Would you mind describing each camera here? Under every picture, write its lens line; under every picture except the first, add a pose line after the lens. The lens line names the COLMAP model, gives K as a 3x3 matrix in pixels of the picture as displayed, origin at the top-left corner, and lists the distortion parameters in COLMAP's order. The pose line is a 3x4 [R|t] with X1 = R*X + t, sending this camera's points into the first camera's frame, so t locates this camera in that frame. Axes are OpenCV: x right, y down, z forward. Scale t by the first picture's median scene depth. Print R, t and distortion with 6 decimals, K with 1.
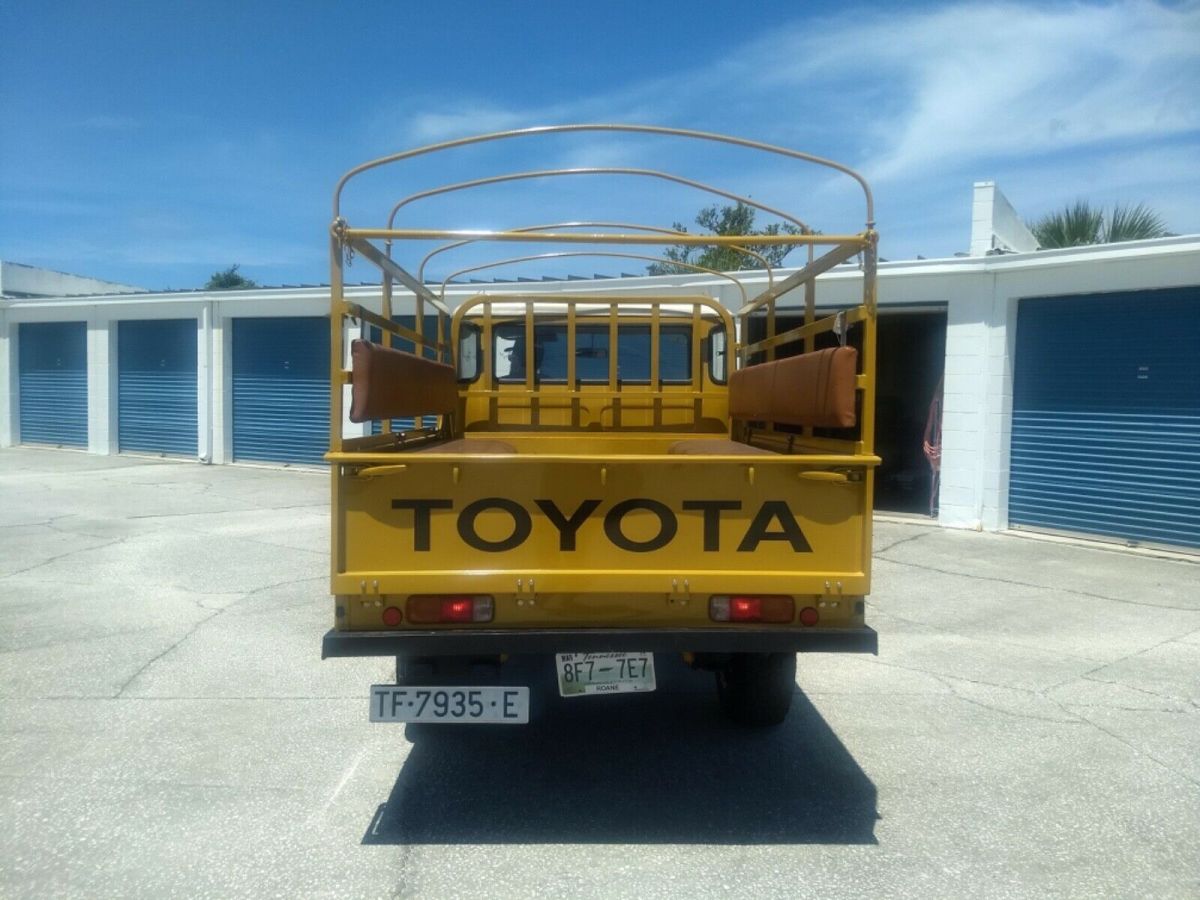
lens RADIAL K [[991.6, 0, 600.0], [0, 991.6, 450.0], [0, 0, 1]] dist [0.072654, -0.118889]
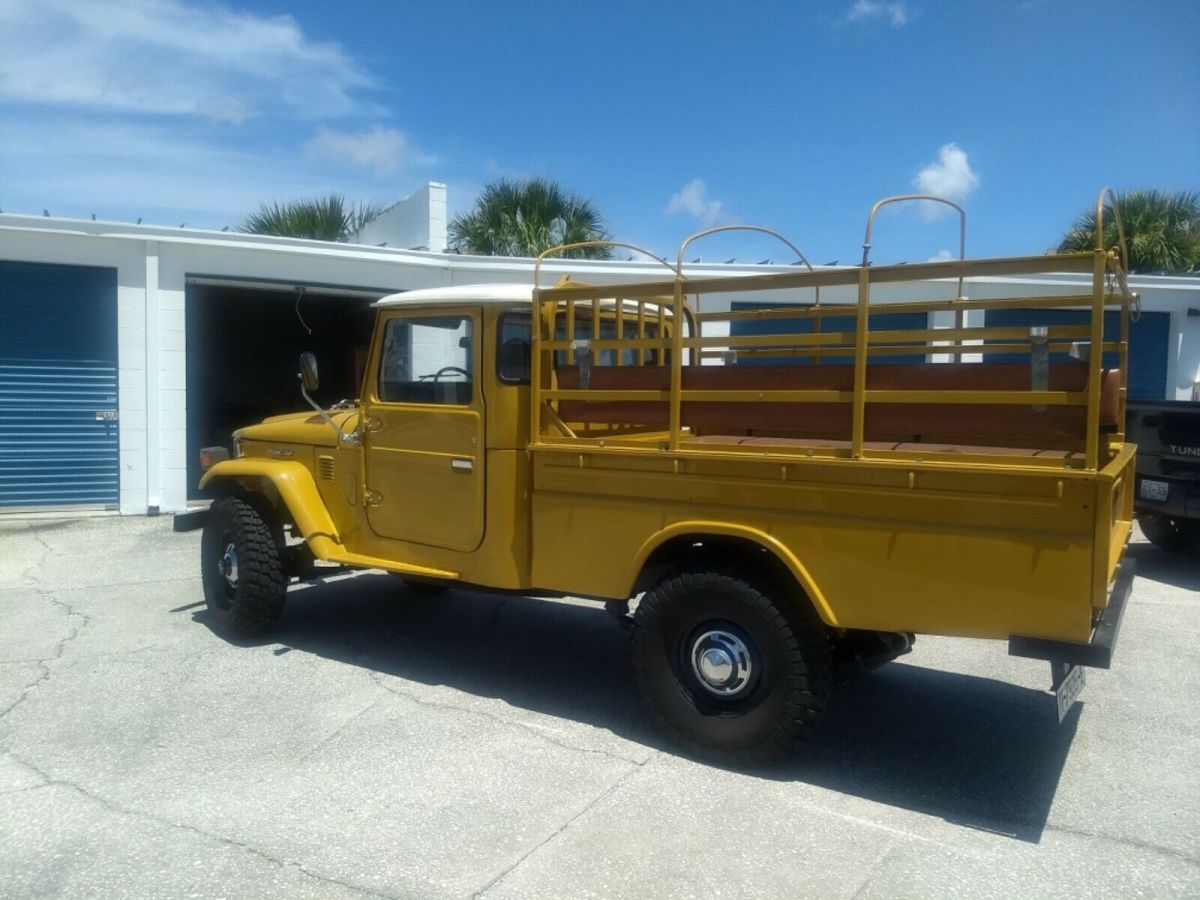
lens RADIAL K [[991.6, 0, 600.0], [0, 991.6, 450.0], [0, 0, 1]] dist [0.072654, -0.118889]
pose [[0.487092, -0.061772, 0.871163, -1.091608], [0.031396, 0.998089, 0.053217, -0.070810], [-0.872786, 0.001429, 0.488101, 0.718628]]
